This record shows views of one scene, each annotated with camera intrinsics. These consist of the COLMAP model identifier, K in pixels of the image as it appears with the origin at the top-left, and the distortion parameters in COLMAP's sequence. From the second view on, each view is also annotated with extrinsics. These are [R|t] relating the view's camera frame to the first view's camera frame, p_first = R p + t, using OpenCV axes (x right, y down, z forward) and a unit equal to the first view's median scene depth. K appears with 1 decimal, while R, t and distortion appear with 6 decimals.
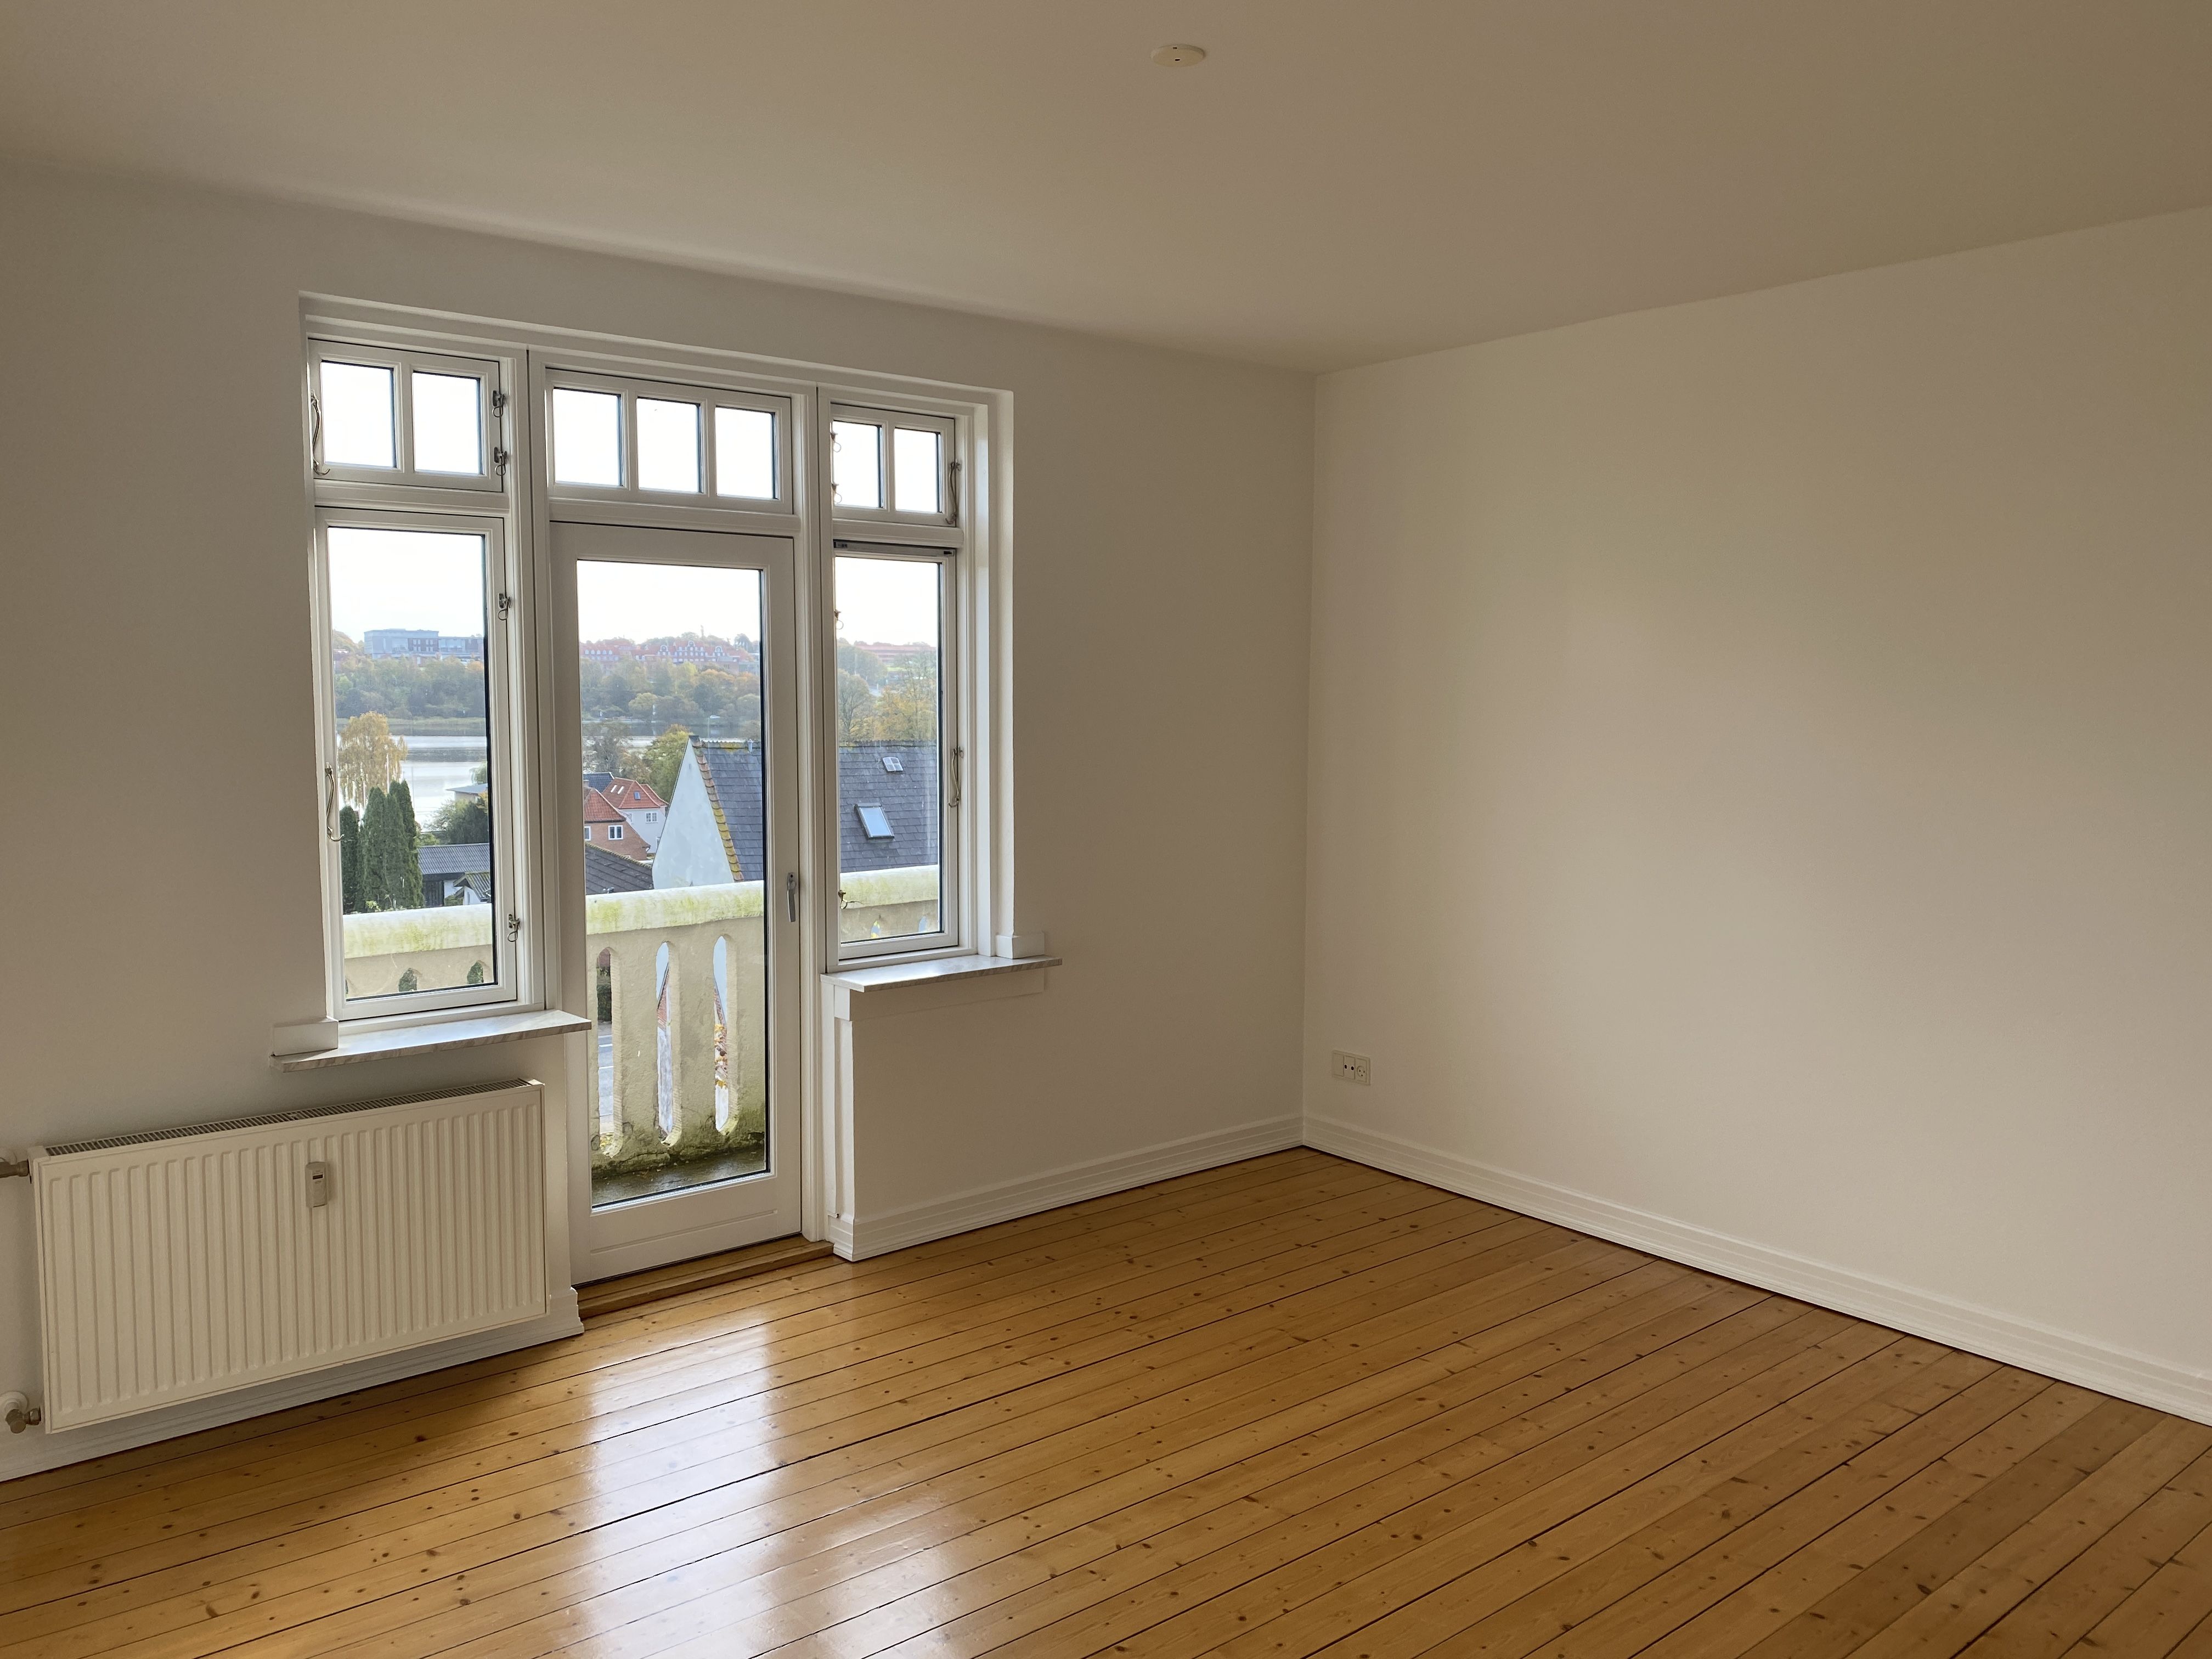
lens RADIAL K [[1667.8, 0, 1106.7], [0, 1667.8, 824.0], [0, 0, 1]] dist [0.027253, -0.017922]
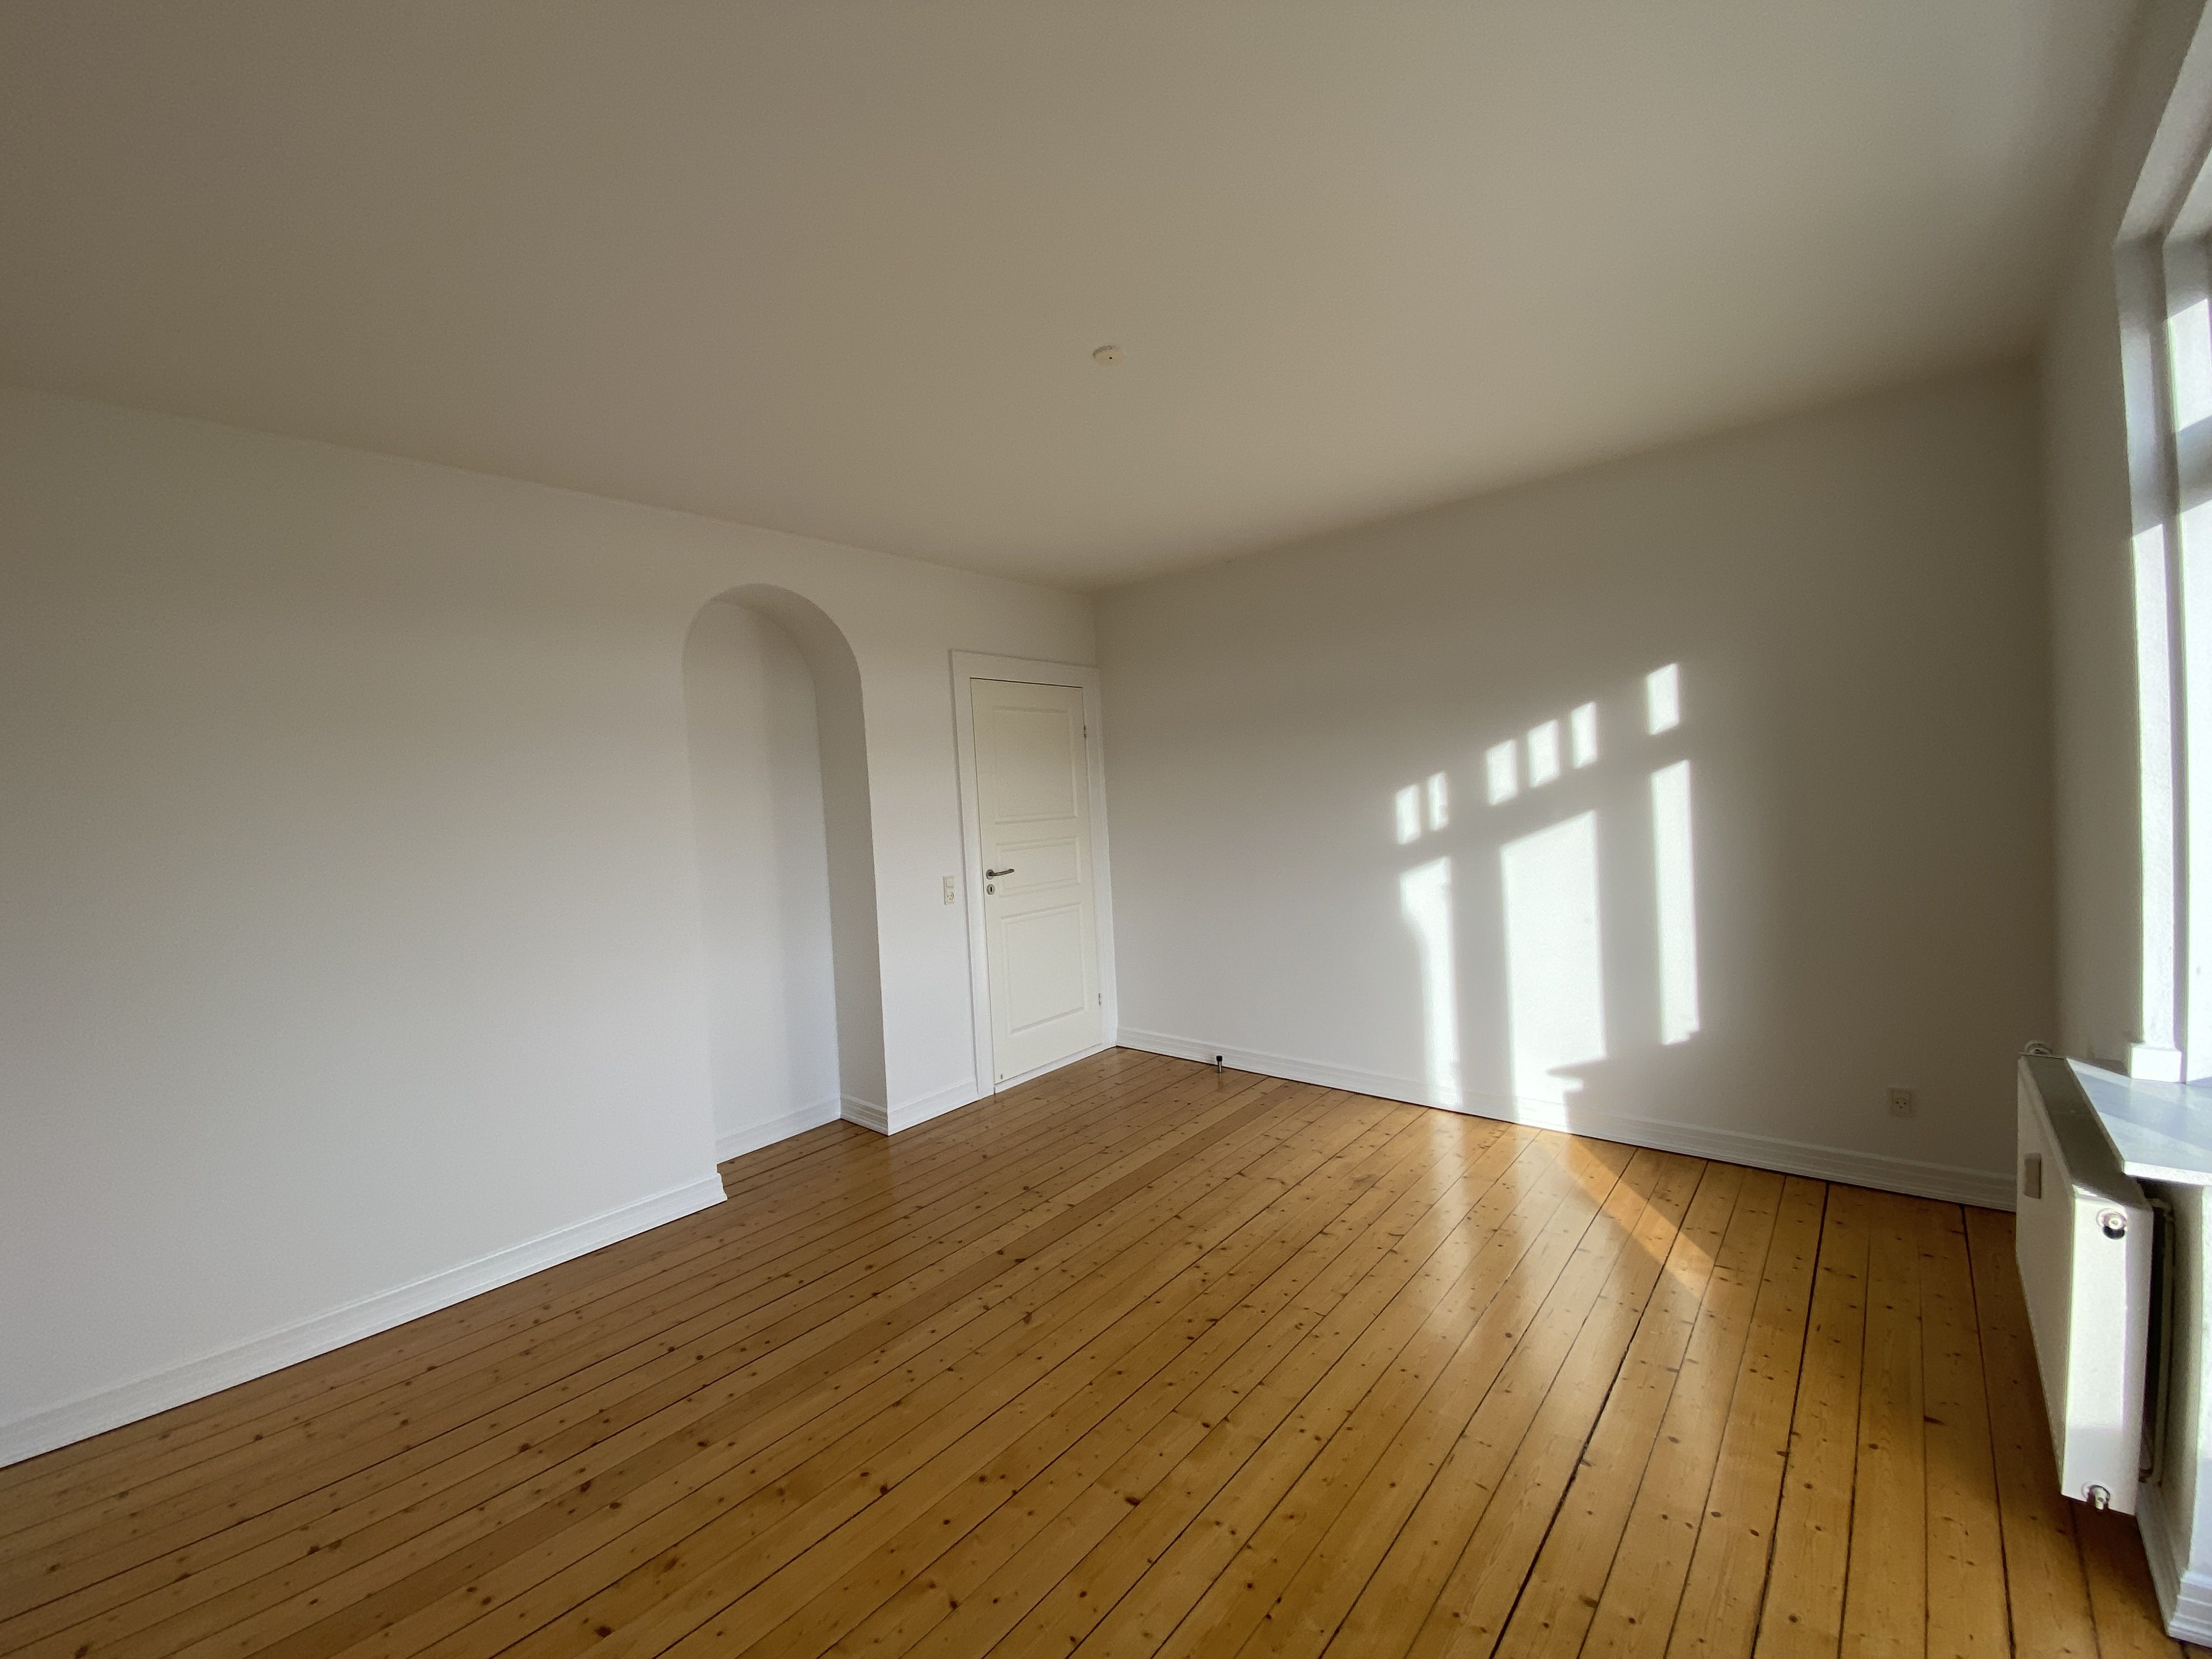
lens RADIAL K [[903.8, 0, 1099.7], [0, 903.8, 814.2], [0, 0, 1]] dist [-0.028439, -0.002898]
pose [[-0.984037, 0.063318, -0.166318, 0.144567], [0.042367, 0.991045, 0.126627, -0.086236], [0.172847, 0.117559, -0.977908, 1.291513]]
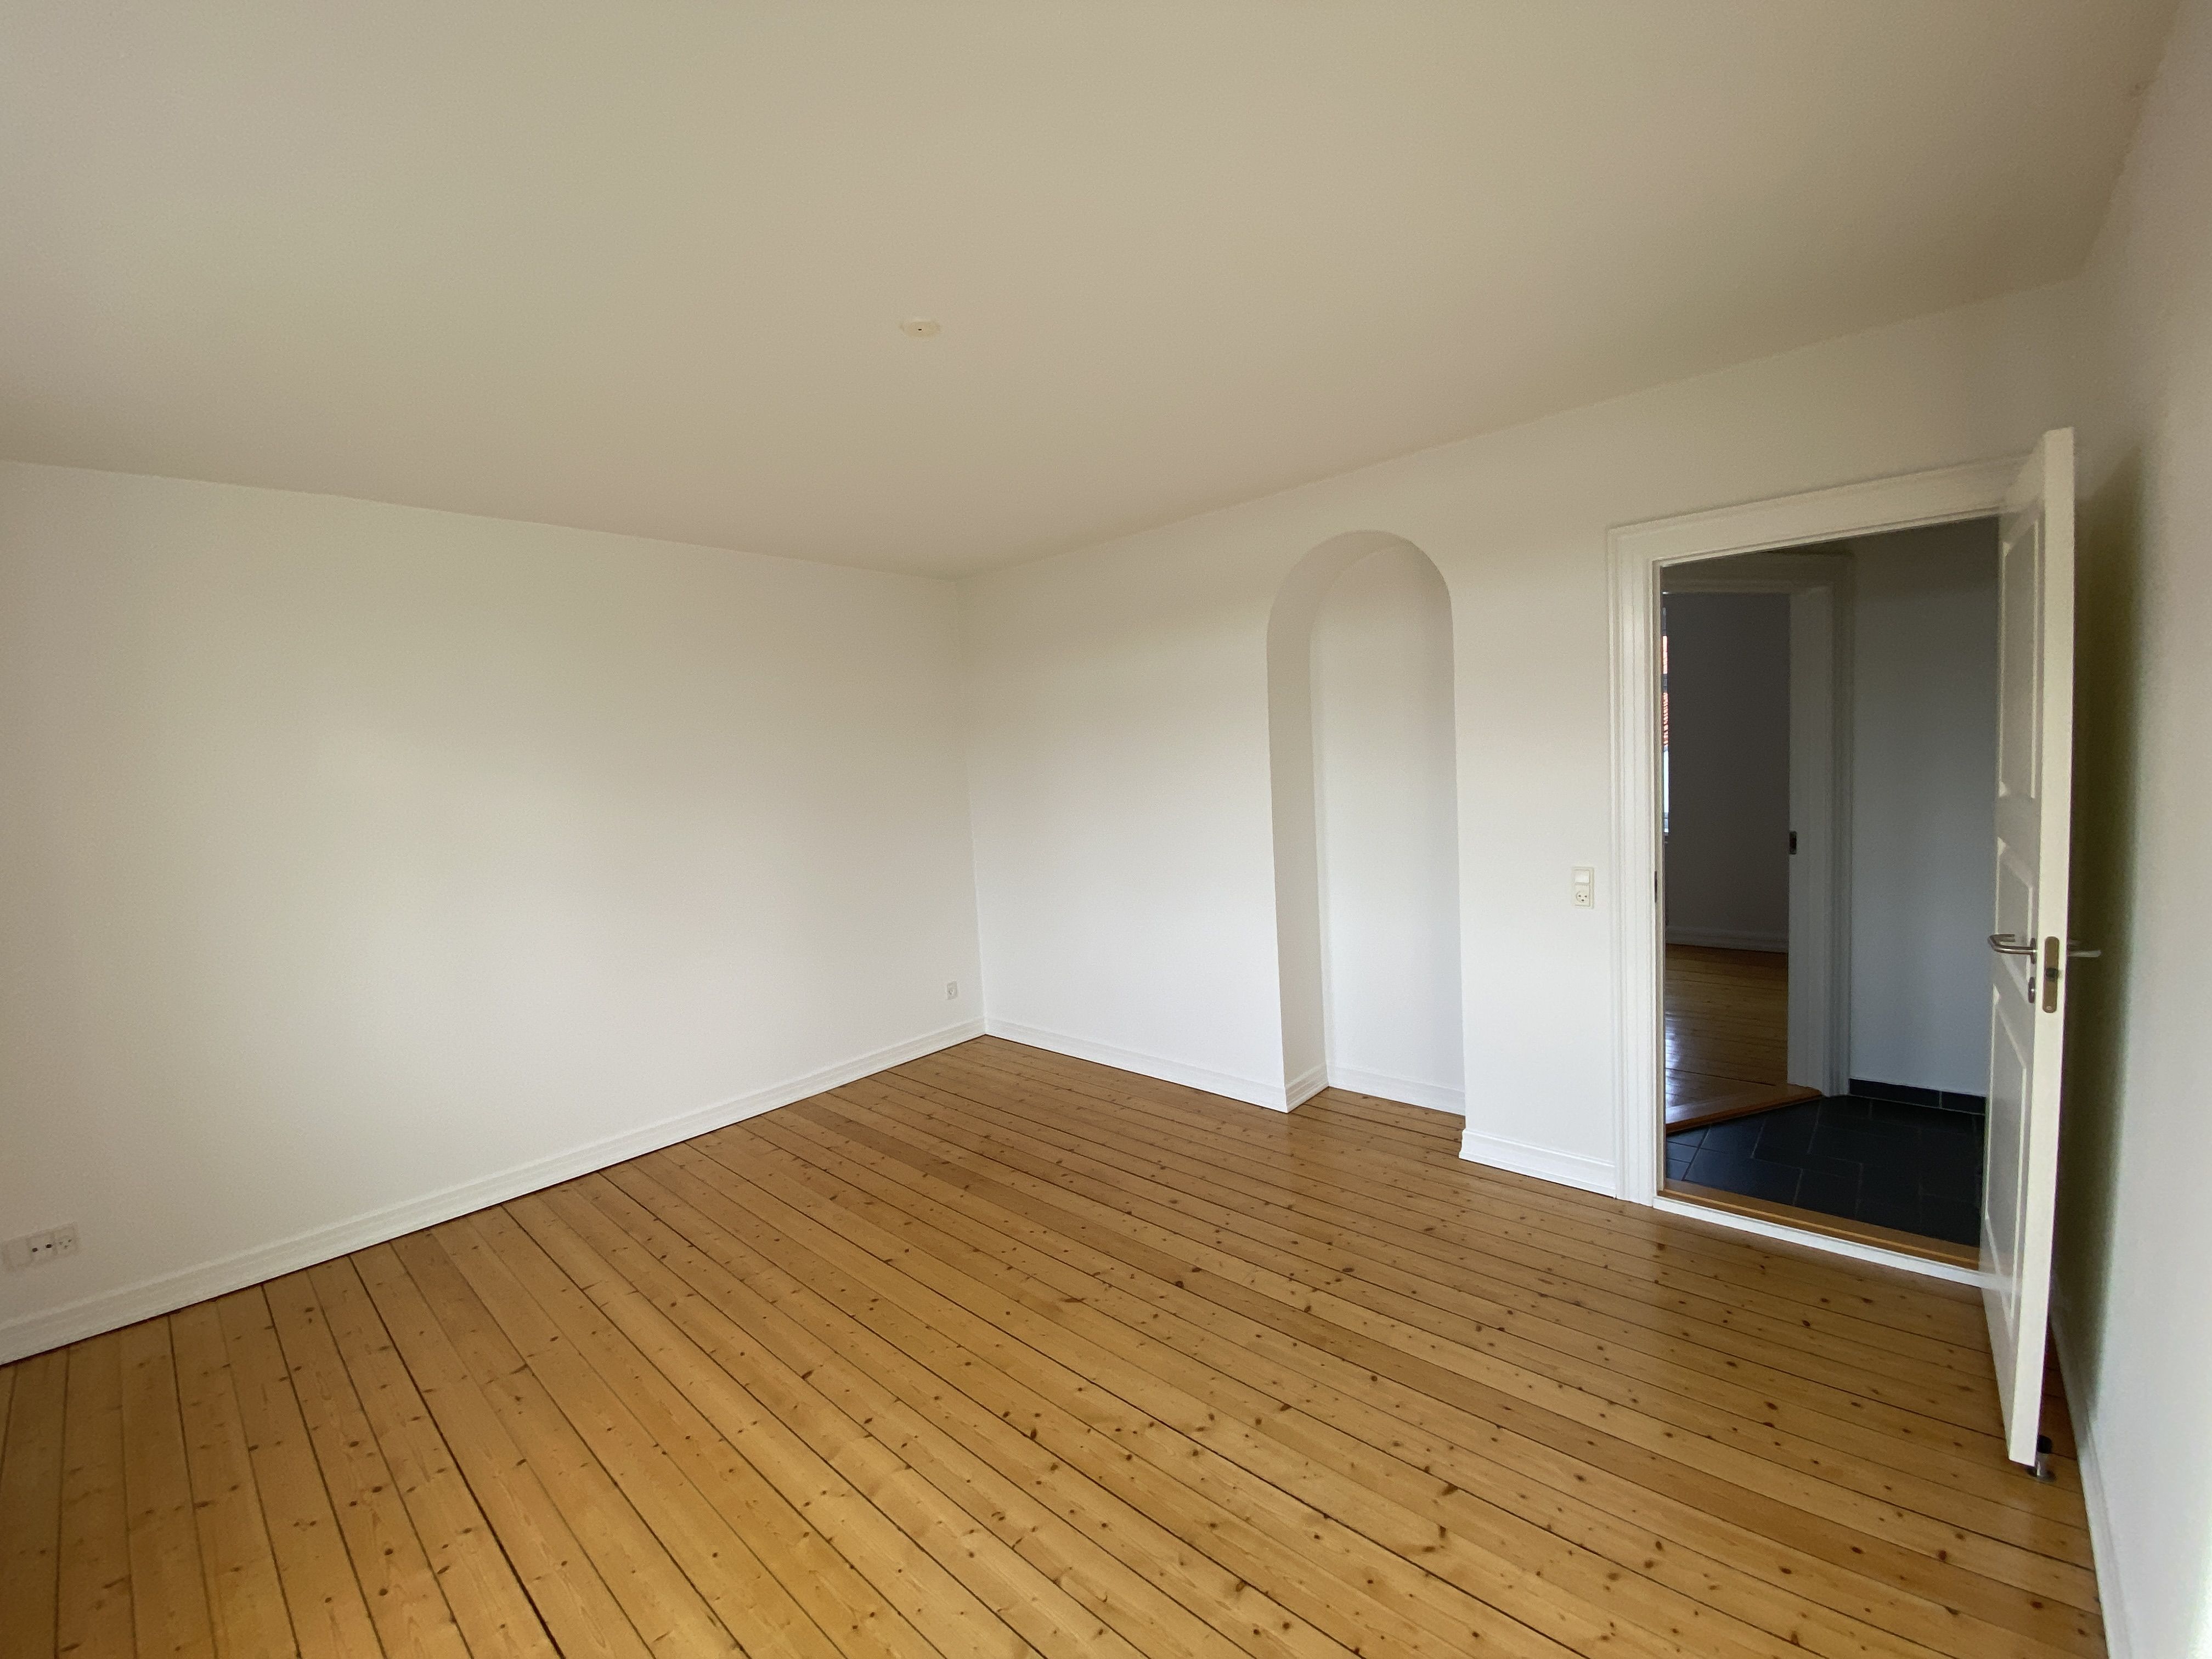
lens RADIAL K [[903.8, 0, 1120.9], [0, 903.8, 825.8], [0, 0, 1]] dist [-0.028439, -0.002898]
pose [[-0.156826, -0.074072, 0.984845, -0.532977], [0.146793, 0.984359, 0.097411, -0.048618], [-0.976656, 0.159845, -0.143500, 0.685435]]
